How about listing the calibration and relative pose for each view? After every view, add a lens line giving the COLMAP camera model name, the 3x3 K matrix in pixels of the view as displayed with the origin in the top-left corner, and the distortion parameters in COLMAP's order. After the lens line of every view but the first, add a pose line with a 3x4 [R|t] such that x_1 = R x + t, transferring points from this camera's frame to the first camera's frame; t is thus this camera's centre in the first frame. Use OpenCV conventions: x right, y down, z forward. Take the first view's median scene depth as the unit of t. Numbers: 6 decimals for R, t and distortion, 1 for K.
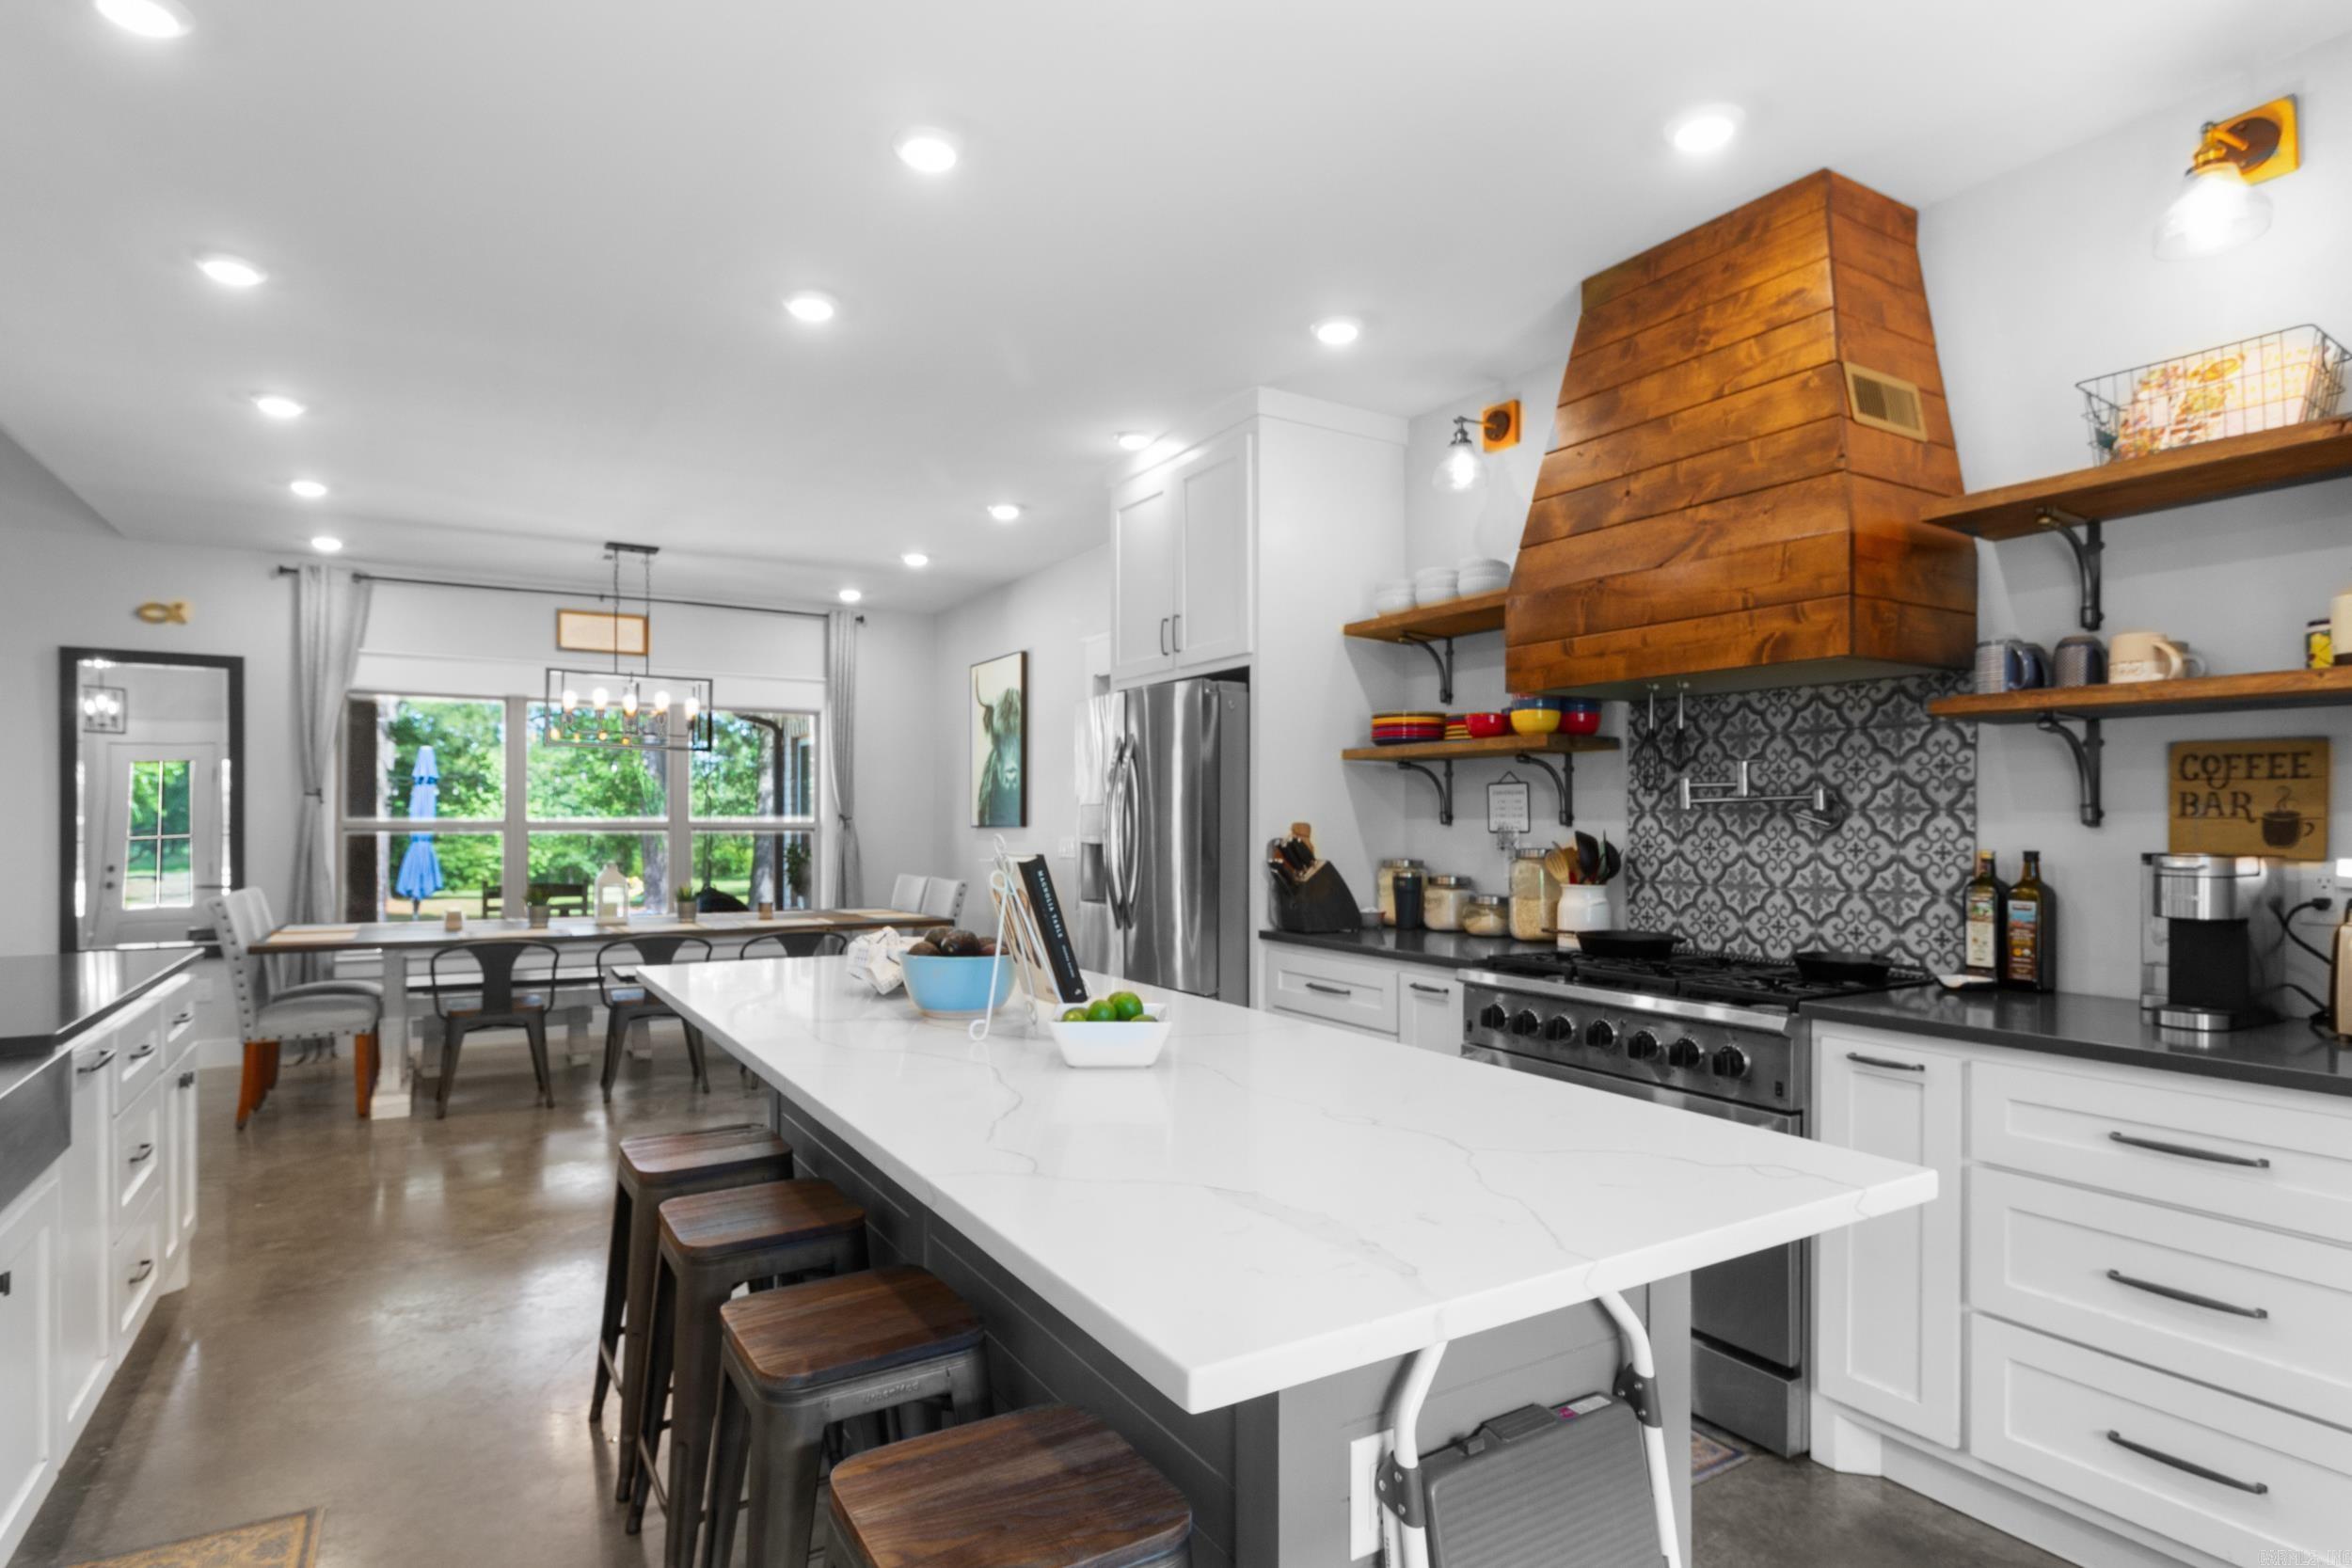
lens RADIAL K [[1232.6, 0, 1183.3], [0, 1232.6, 820.6], [0, 0, 1]] dist [0.003638, 0.000100]
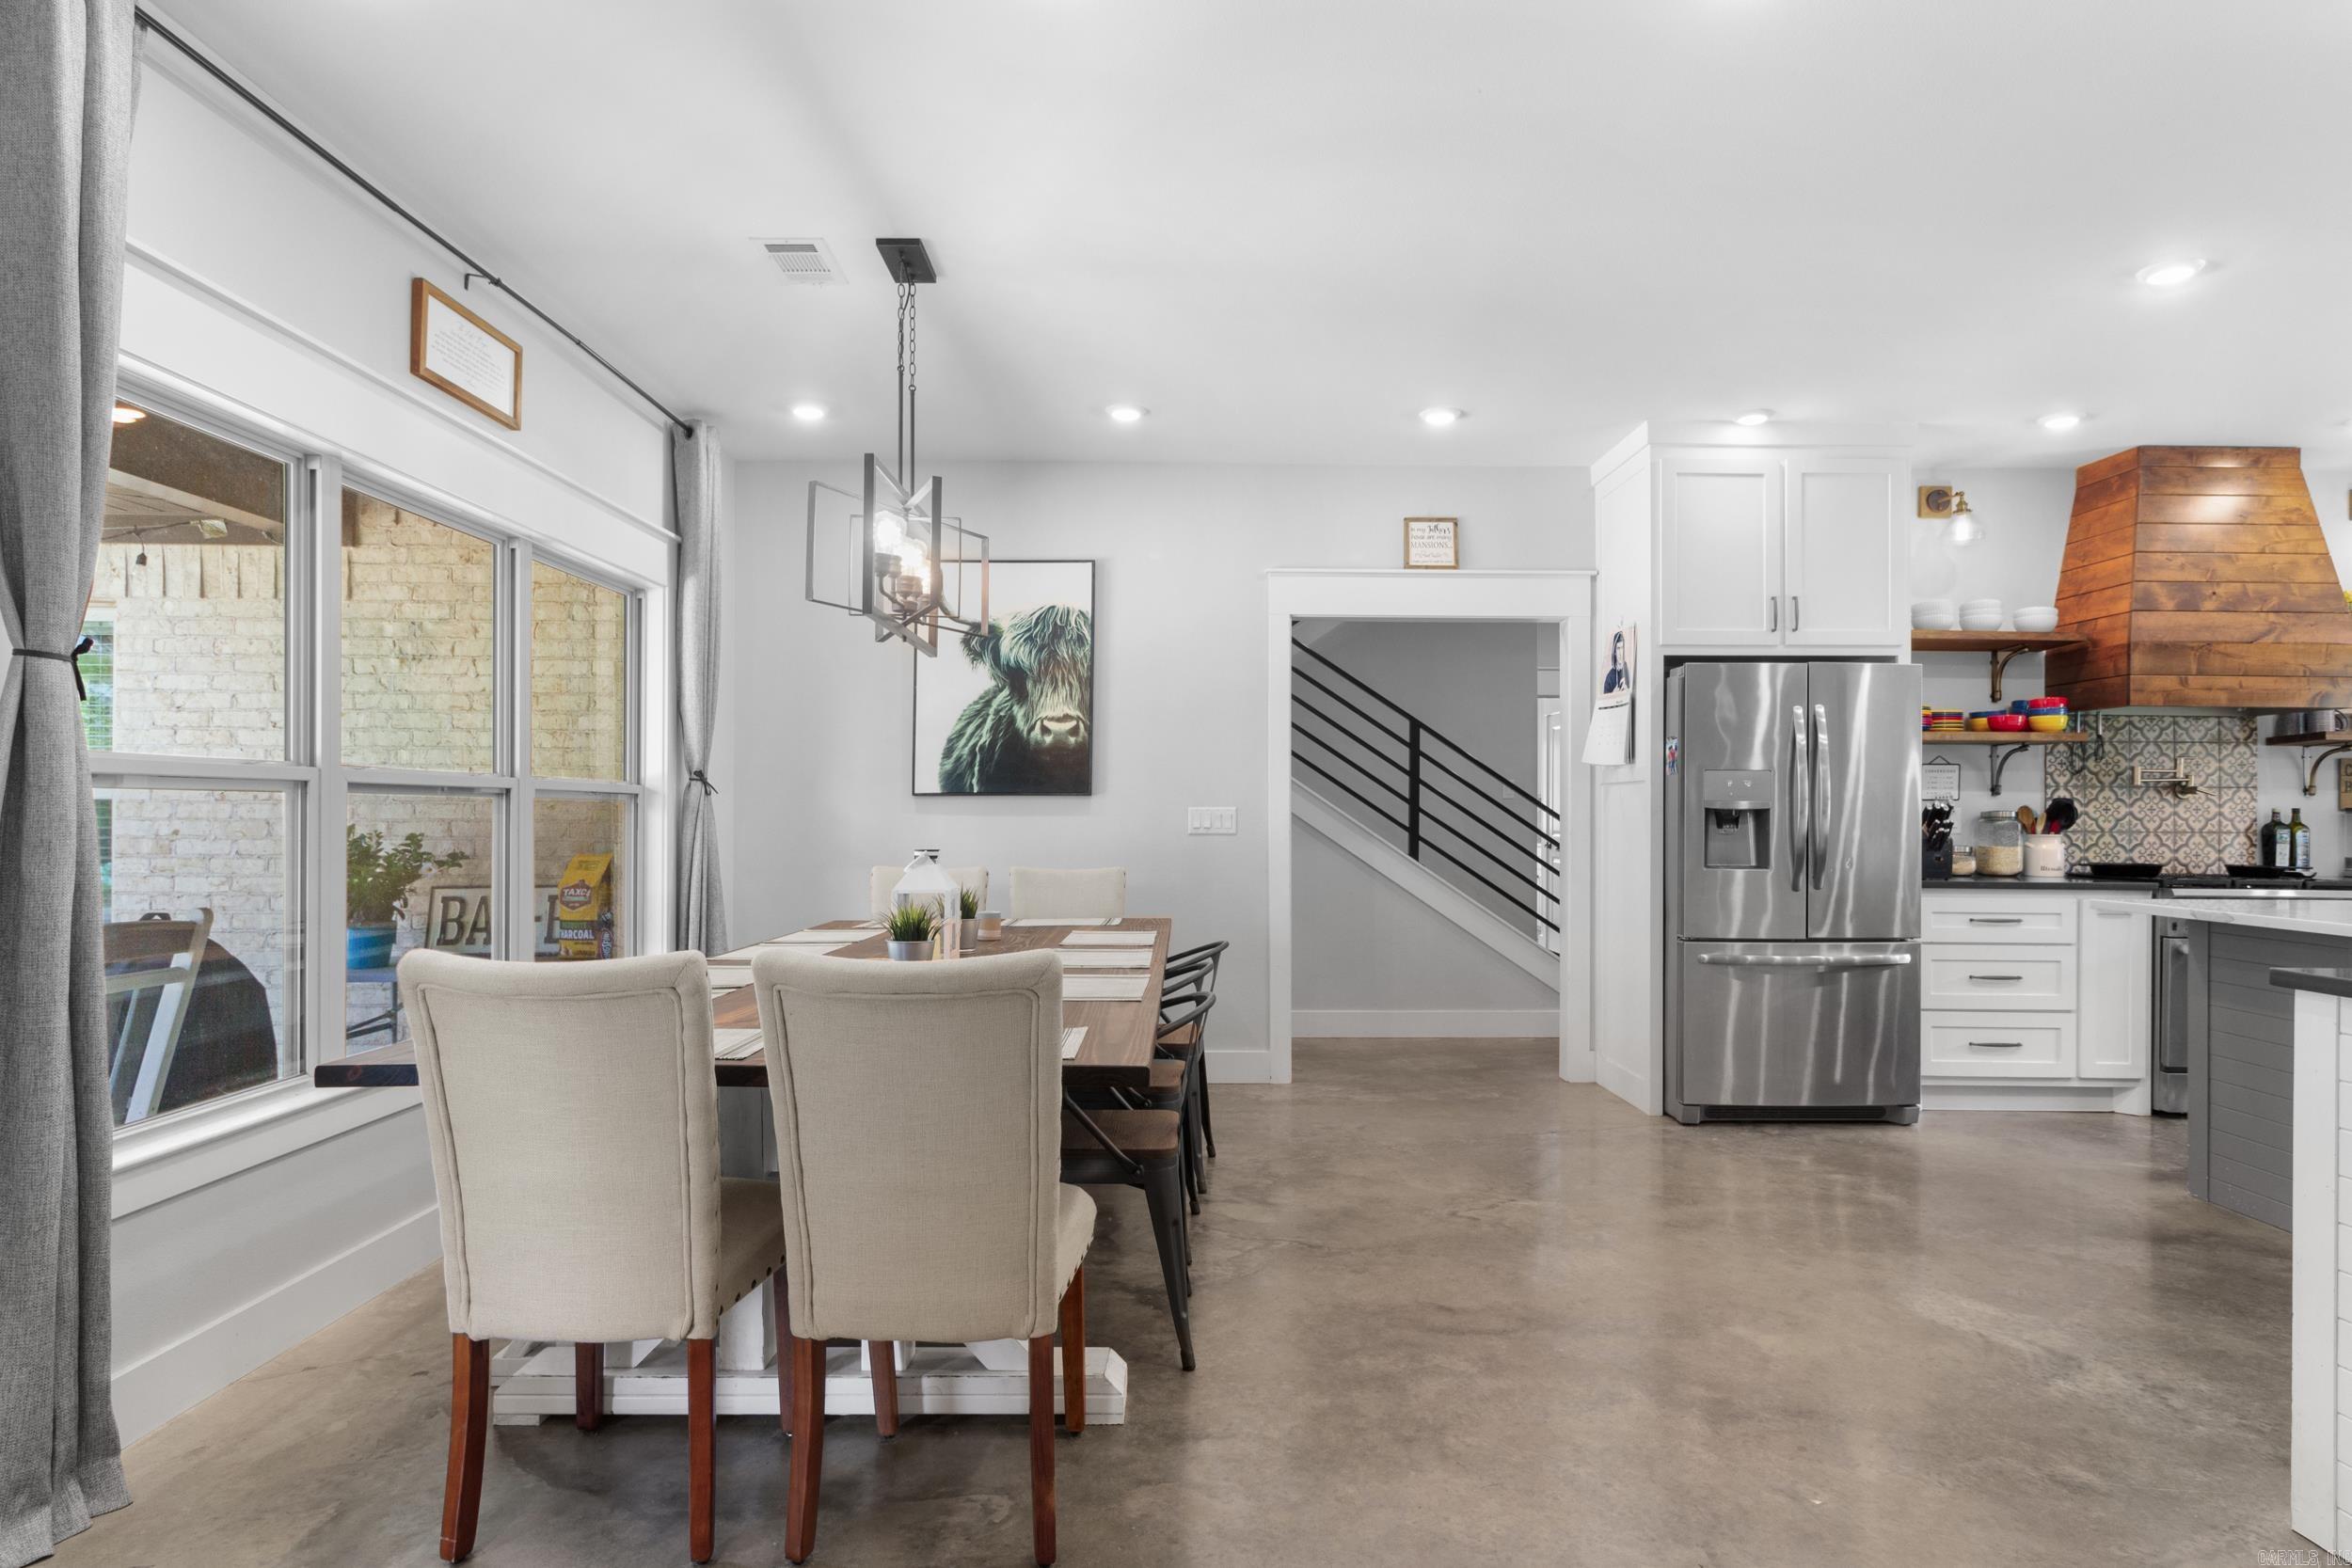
lens RADIAL K [[1278.2, 0, 1191.6], [0, 1278.2, 806.5], [0, 0, 1]] dist [-0.001363, 0.000830]
pose [[0.516389, 0.006771, 0.856327, -1.727580], [-0.005639, 0.999974, -0.004506, 0.034645], [-0.856336, -0.002502, 0.516414, 1.225921]]
